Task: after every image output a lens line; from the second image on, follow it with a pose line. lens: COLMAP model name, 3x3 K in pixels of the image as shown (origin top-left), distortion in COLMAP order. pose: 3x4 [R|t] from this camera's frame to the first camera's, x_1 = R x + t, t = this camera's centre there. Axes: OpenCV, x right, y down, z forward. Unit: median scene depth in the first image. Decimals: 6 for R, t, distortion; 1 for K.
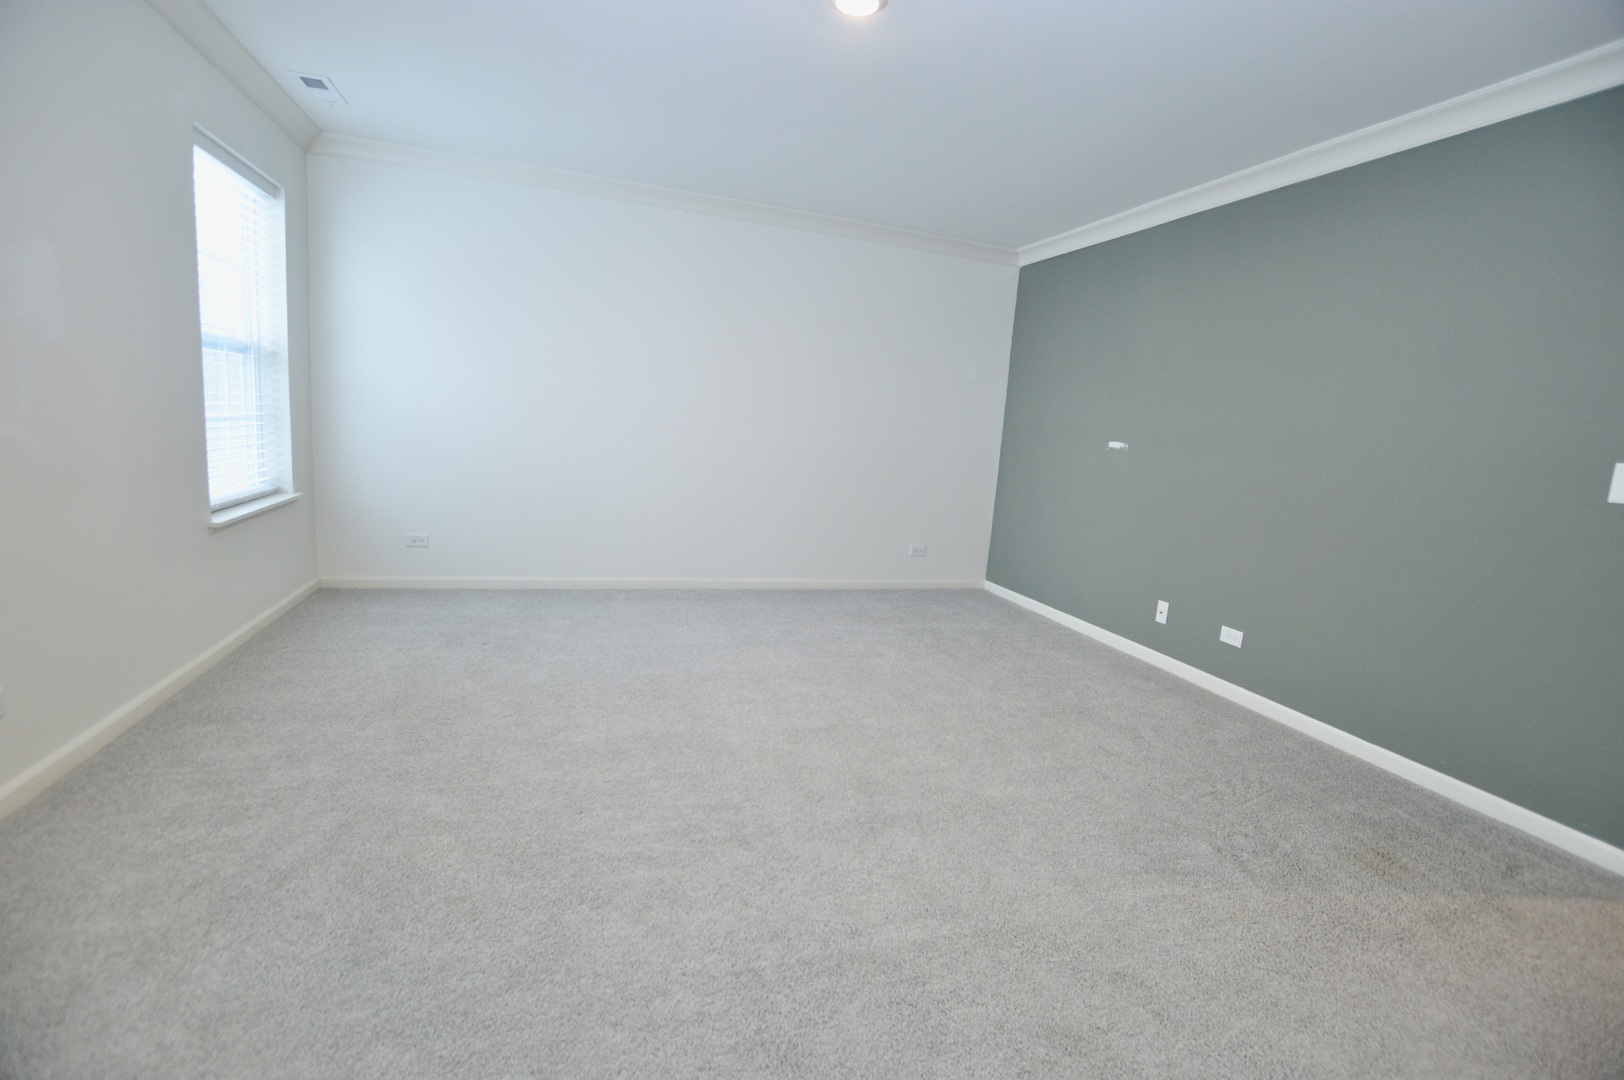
lens RADIAL K [[753.5, 0, 812.0], [0, 753.5, 540.0], [0, 0, 1]] dist [-0.000982, -0.000273]
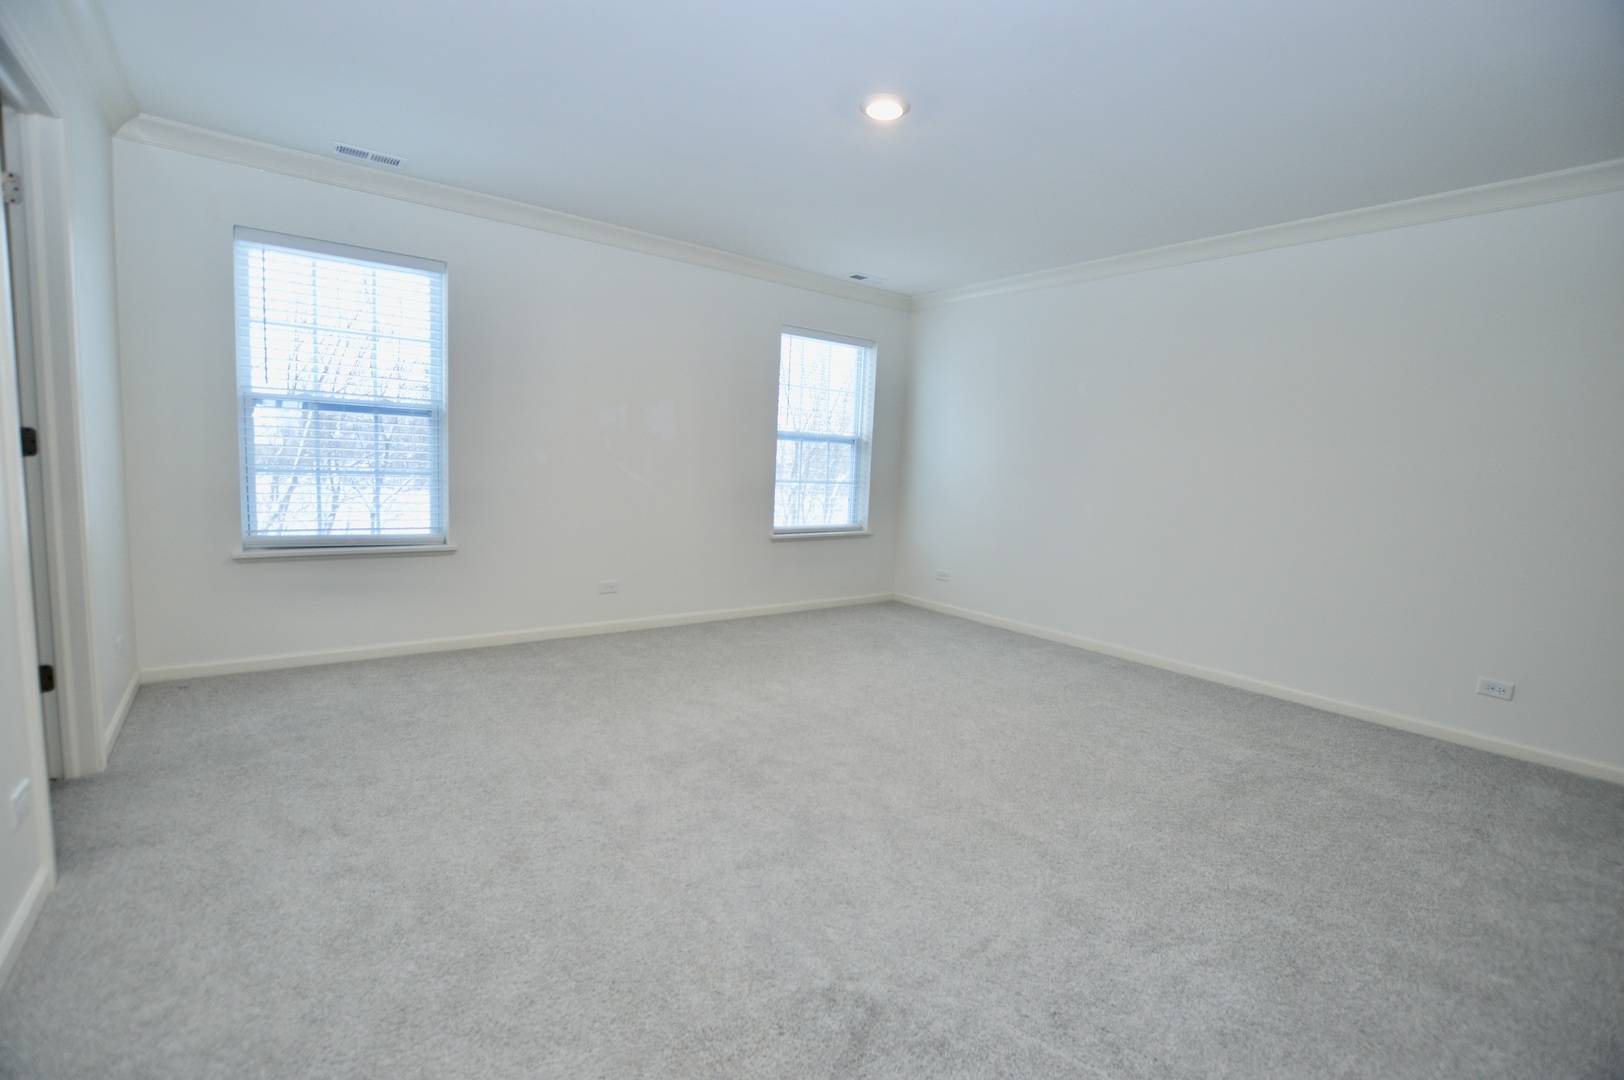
lens RADIAL K [[734.2, 0, 809.7], [0, 734.2, 547.4], [0, 0, 1]] dist [-0.001425, -0.000245]
pose [[0.367385, 0.070283, -0.927410, 0.742432], [-0.180715, 0.983531, 0.002947, -0.012149], [0.912343, 0.166514, 0.374035, 0.362144]]
